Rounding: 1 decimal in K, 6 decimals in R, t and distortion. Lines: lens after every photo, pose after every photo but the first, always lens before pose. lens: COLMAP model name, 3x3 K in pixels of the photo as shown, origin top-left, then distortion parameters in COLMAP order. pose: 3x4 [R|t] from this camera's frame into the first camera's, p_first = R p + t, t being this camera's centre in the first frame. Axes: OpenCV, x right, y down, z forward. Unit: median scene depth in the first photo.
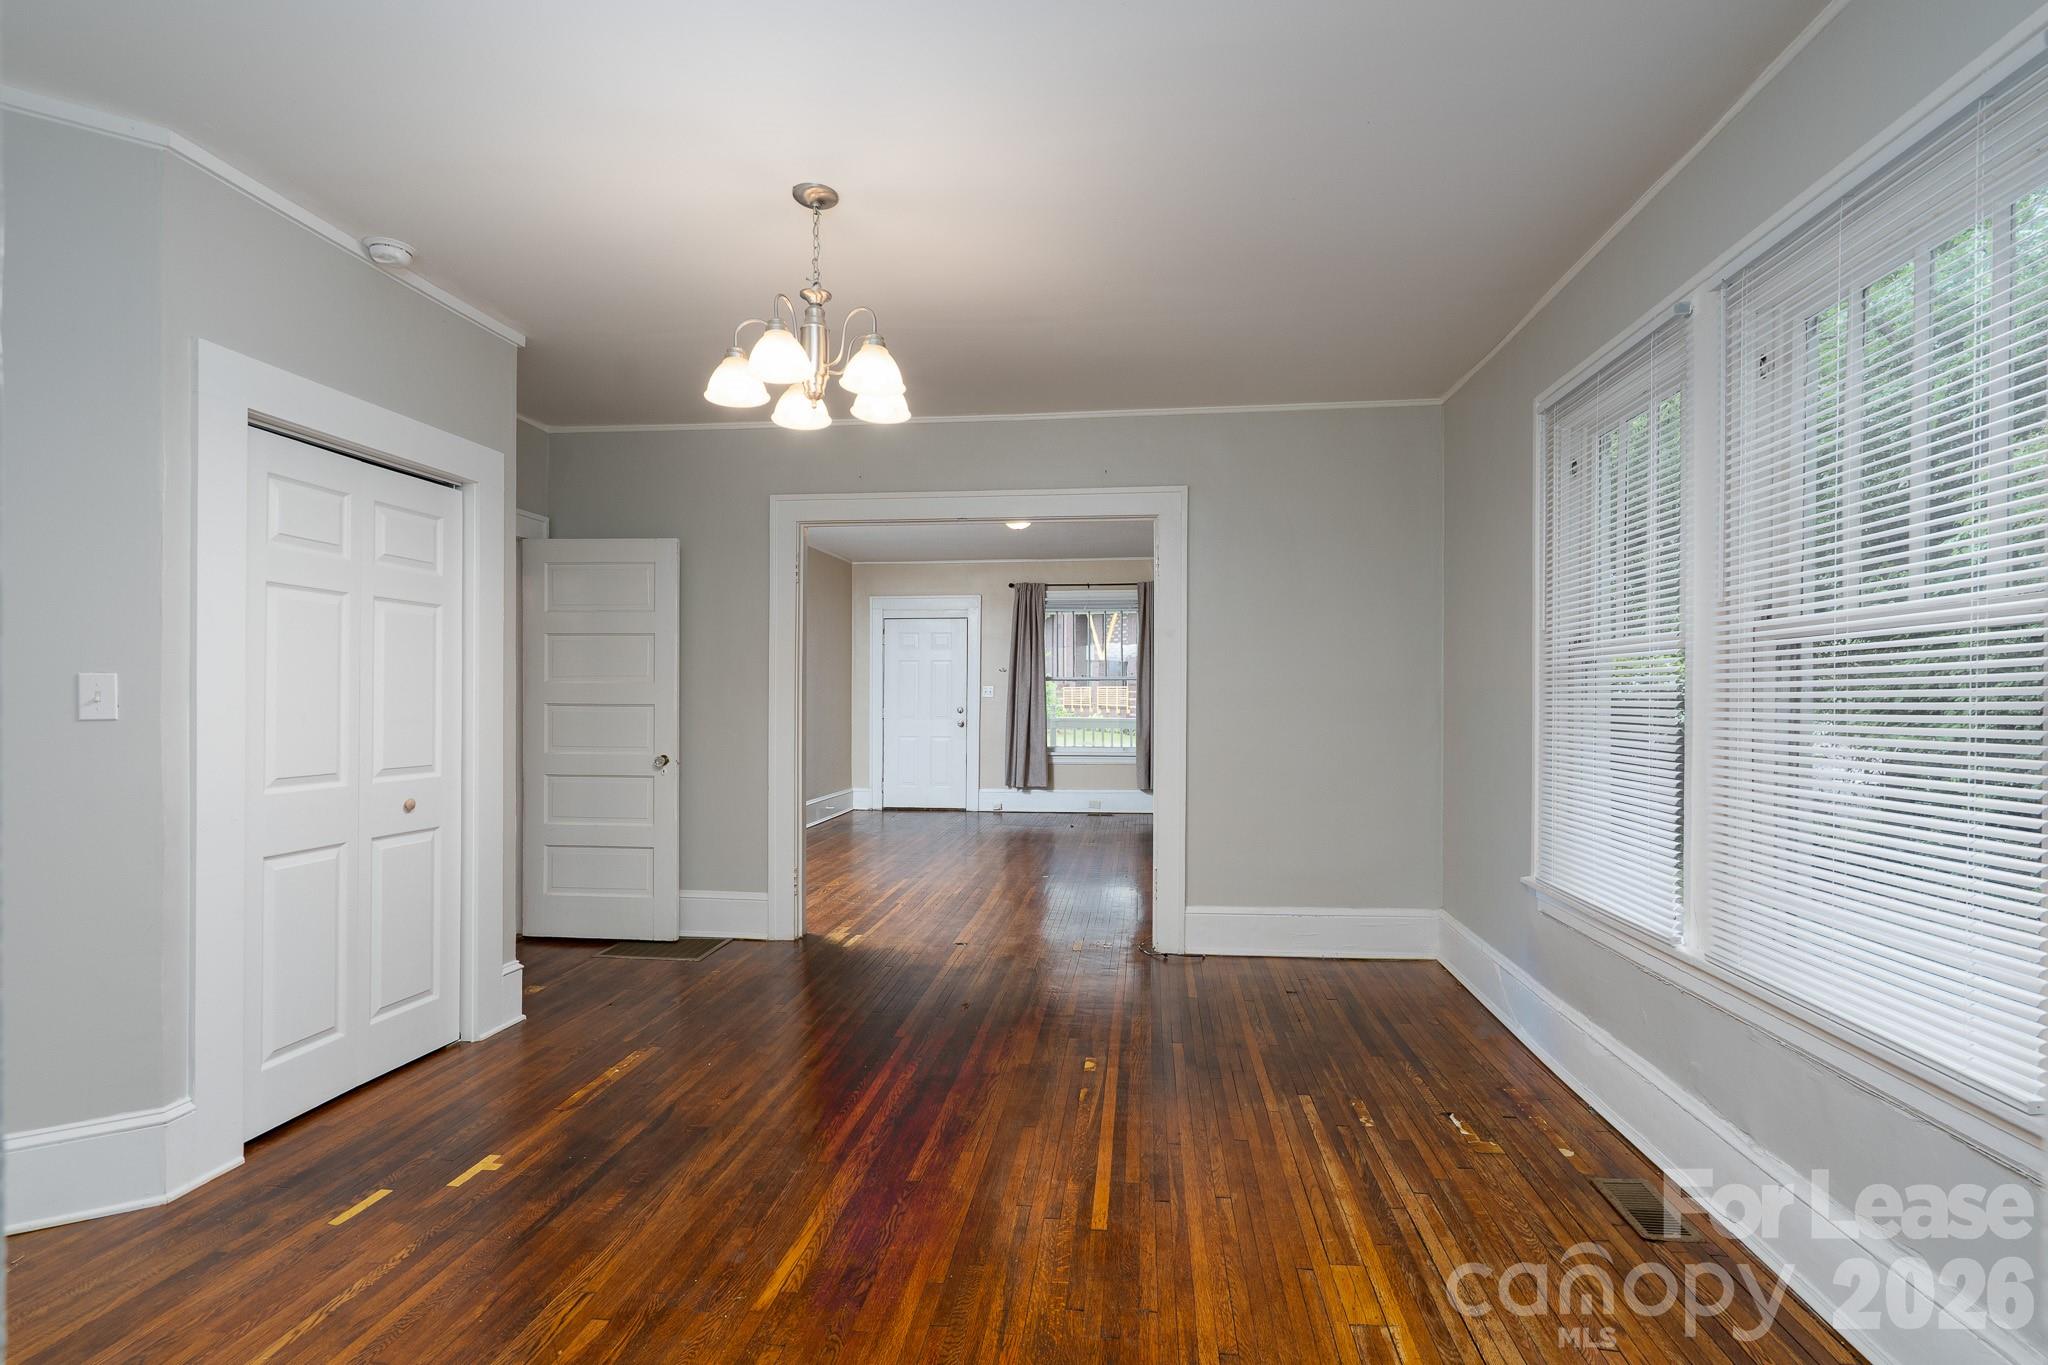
lens RADIAL K [[997.3, 0, 1024.4], [0, 997.3, 700.0], [0, 0, 1]] dist [0.001681, 0.000672]
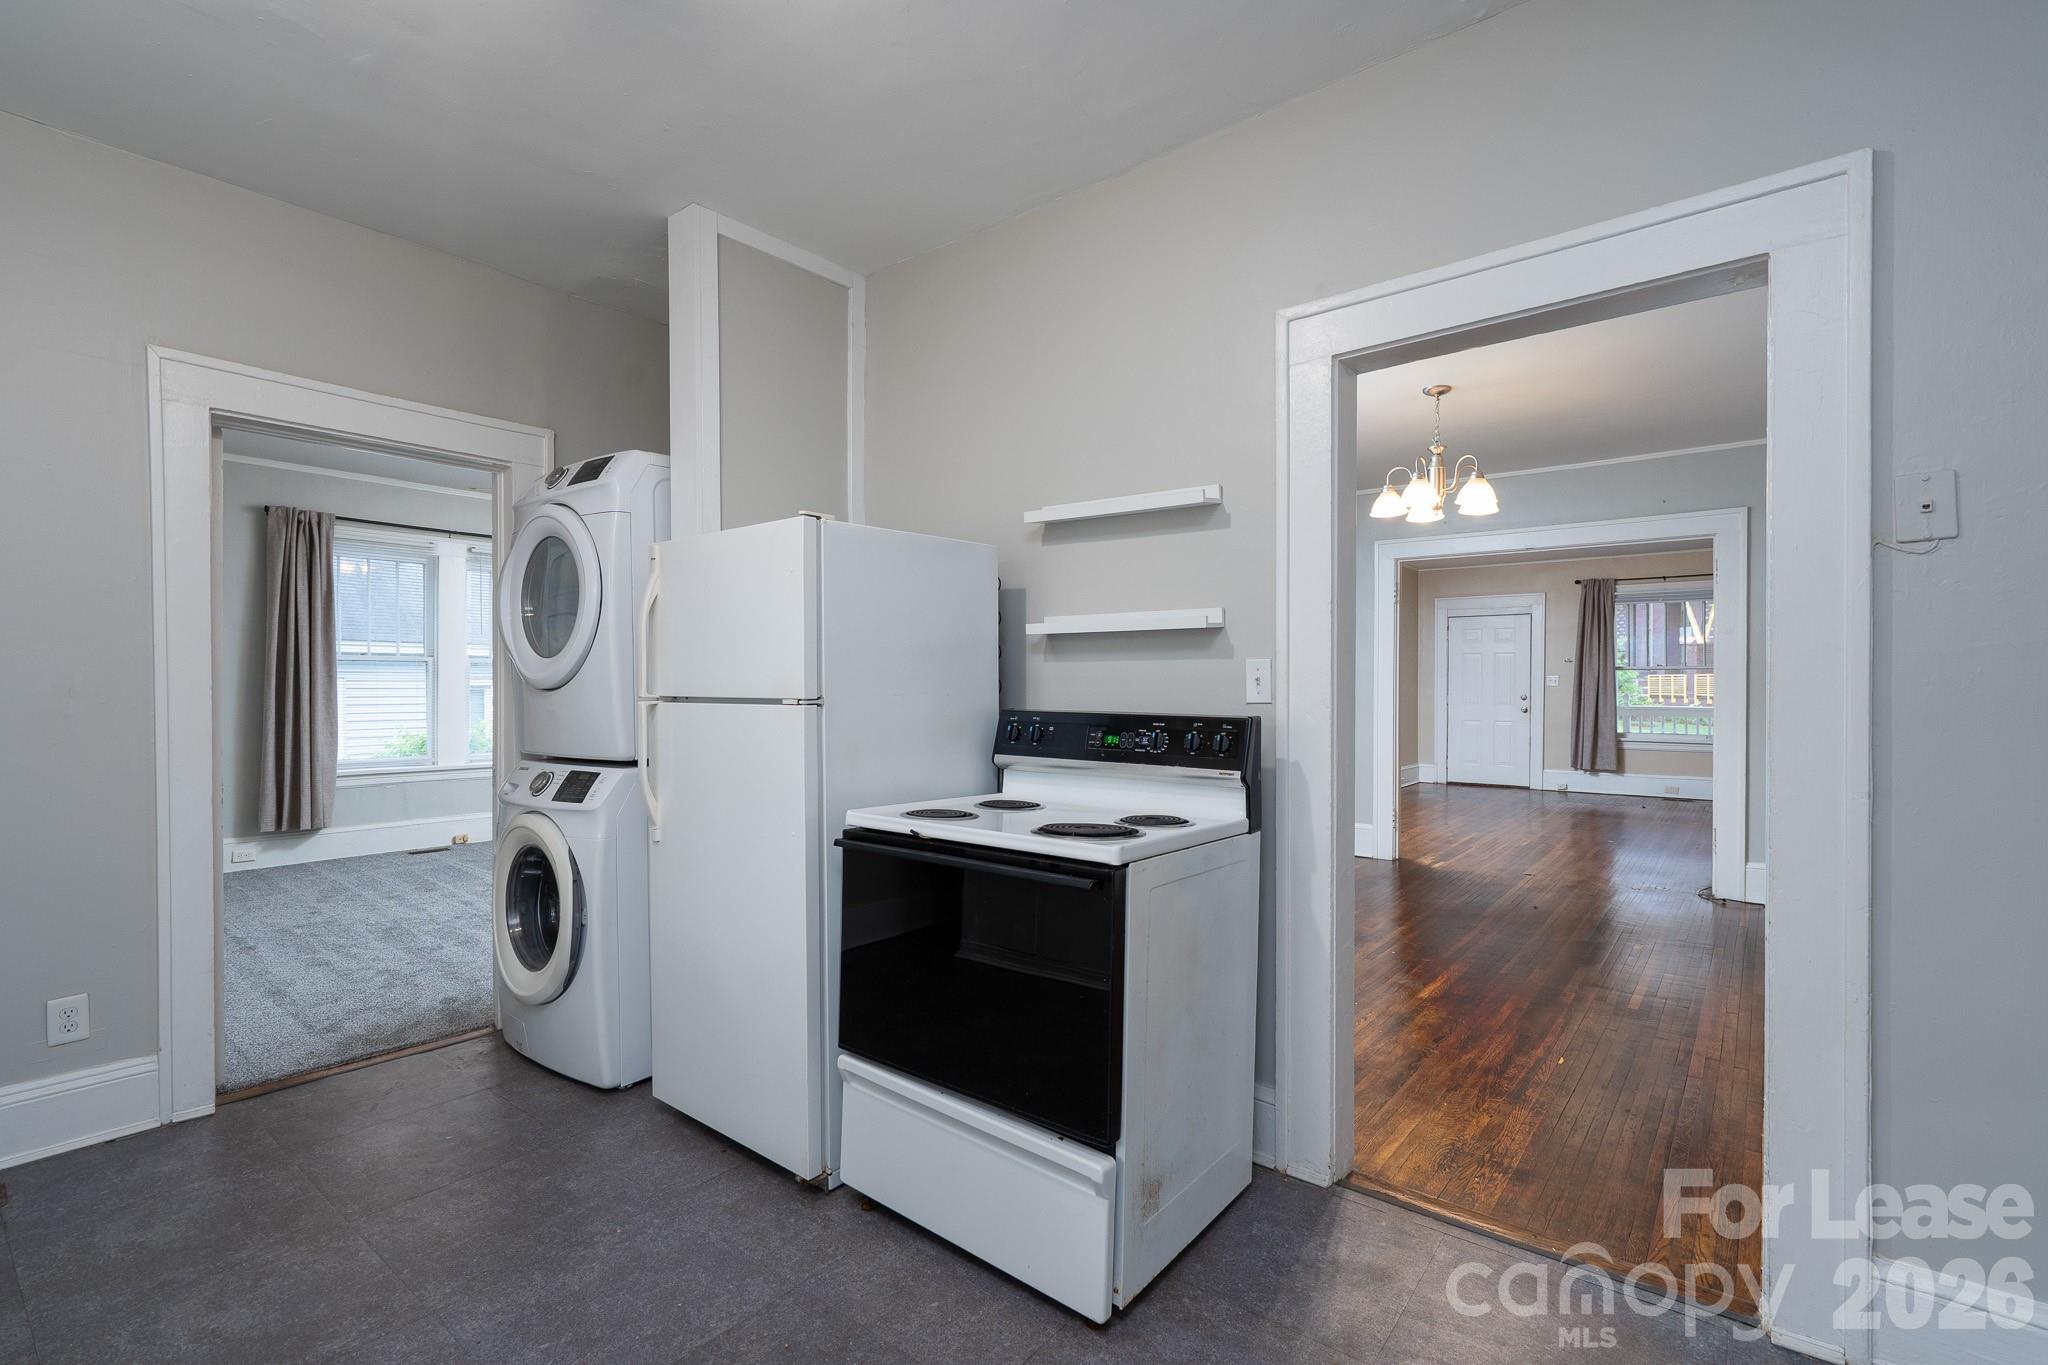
lens RADIAL K [[941.0, 0, 1012.3], [0, 941.0, 683.5], [0, 0, 1]] dist [-0.000767, 0.000710]
pose [[0.848885, 0.000515, -0.528578, 0.018144], [-0.003209, 0.999986, -0.004179, 0.003130], [0.528568, 0.005244, 0.848875, -0.580395]]
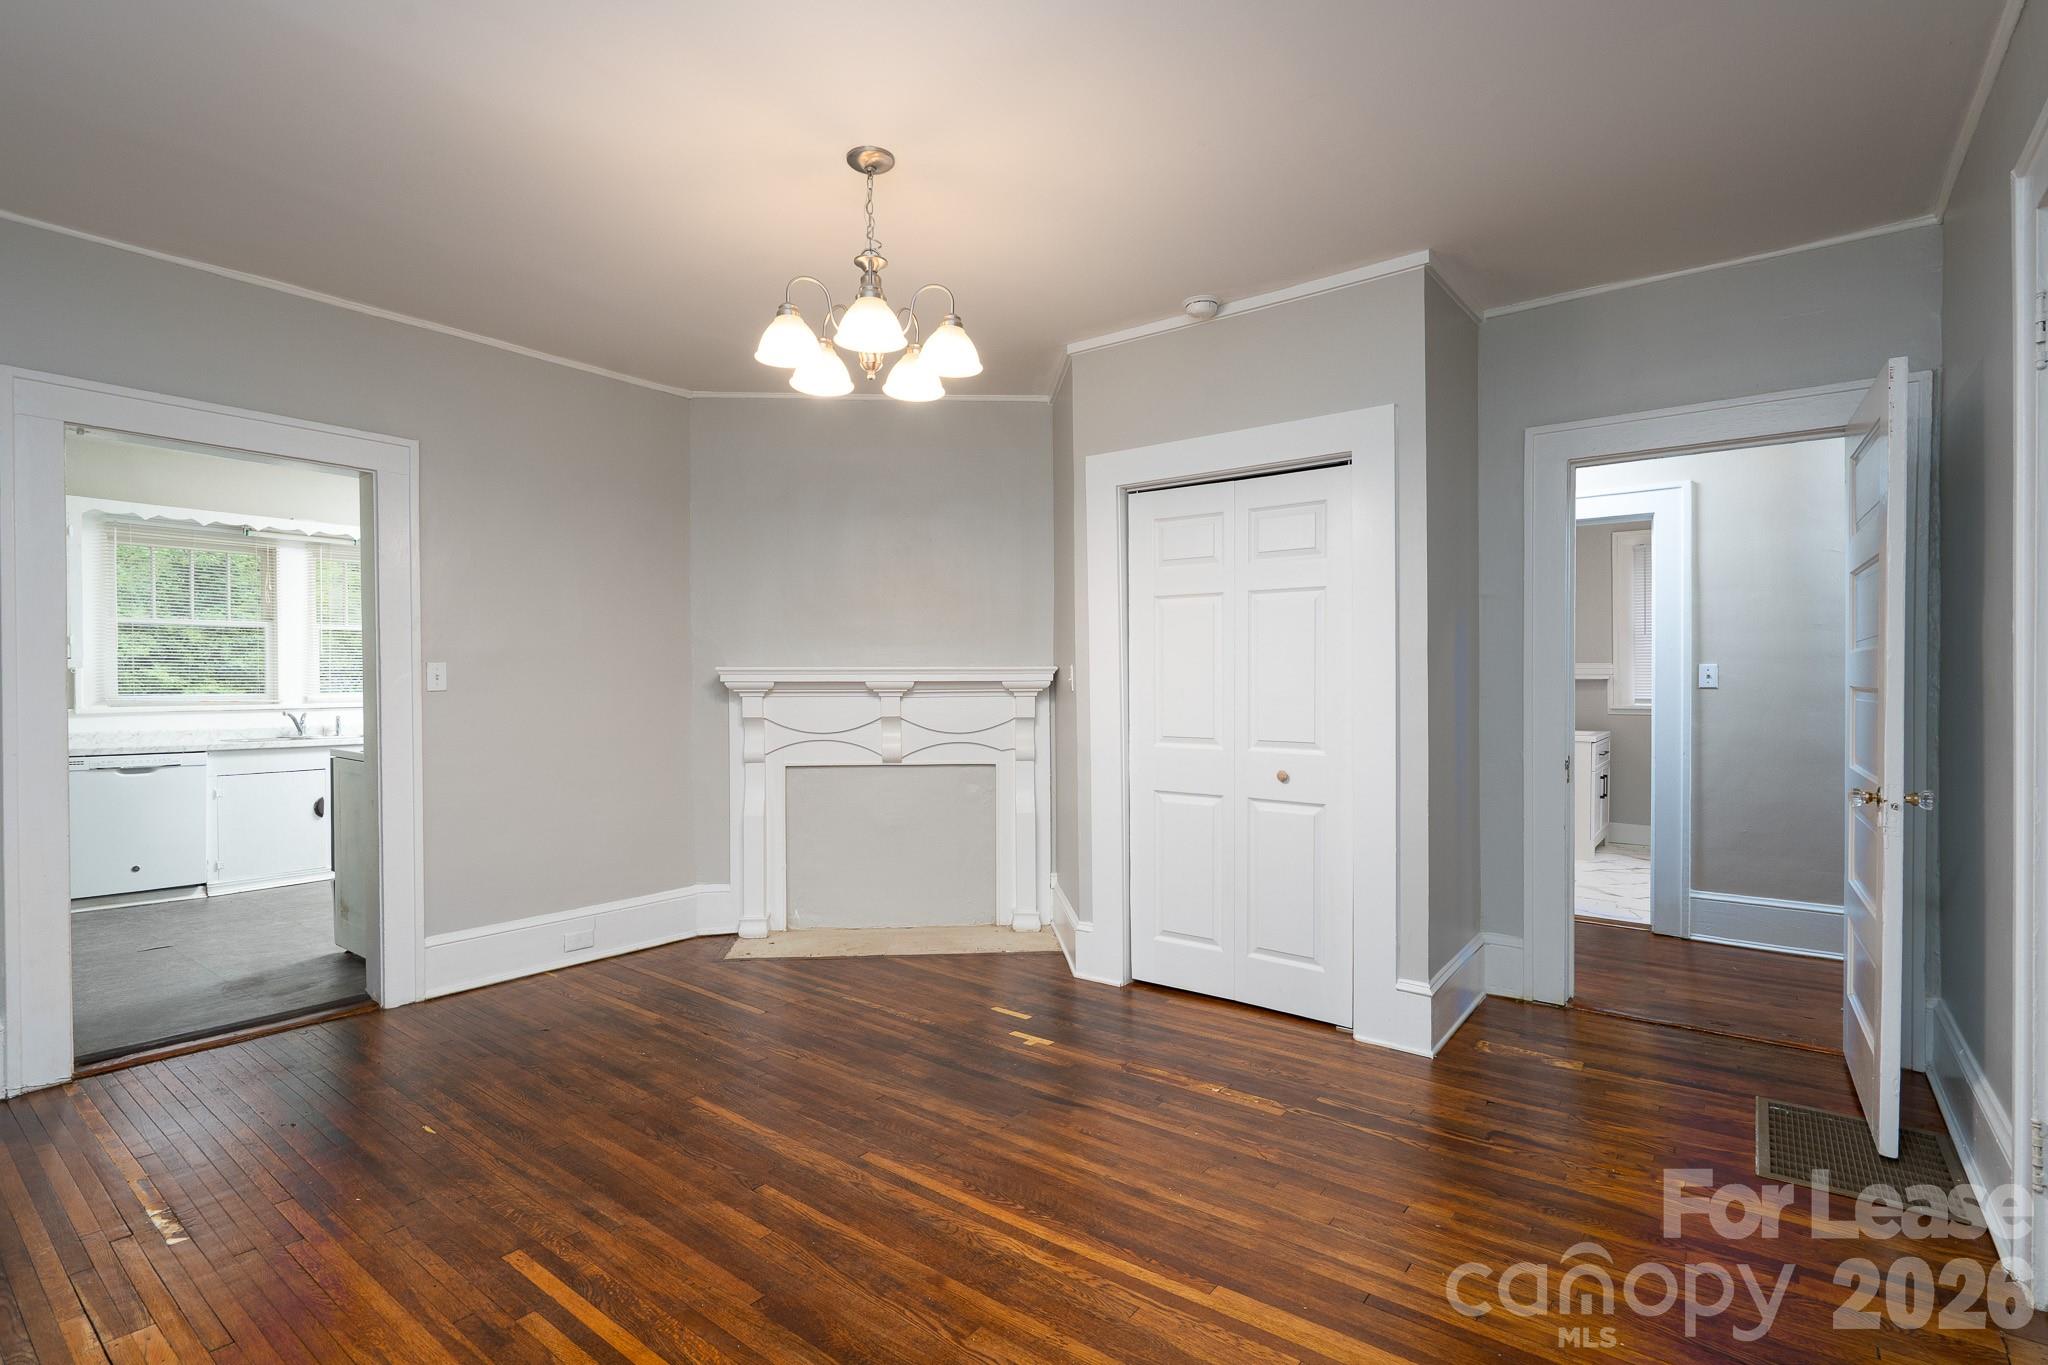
lens RADIAL K [[964.0, 0, 1075.5], [0, 964.0, 682.9], [0, 0, 1]] dist [-0.000832, 0.000241]
pose [[-0.491293, 0.000318, -0.870994, 0.400950], [-0.000621, 1.000000, 0.000716, 0.002465], [0.870994, 0.000893, -0.491292, 1.278893]]
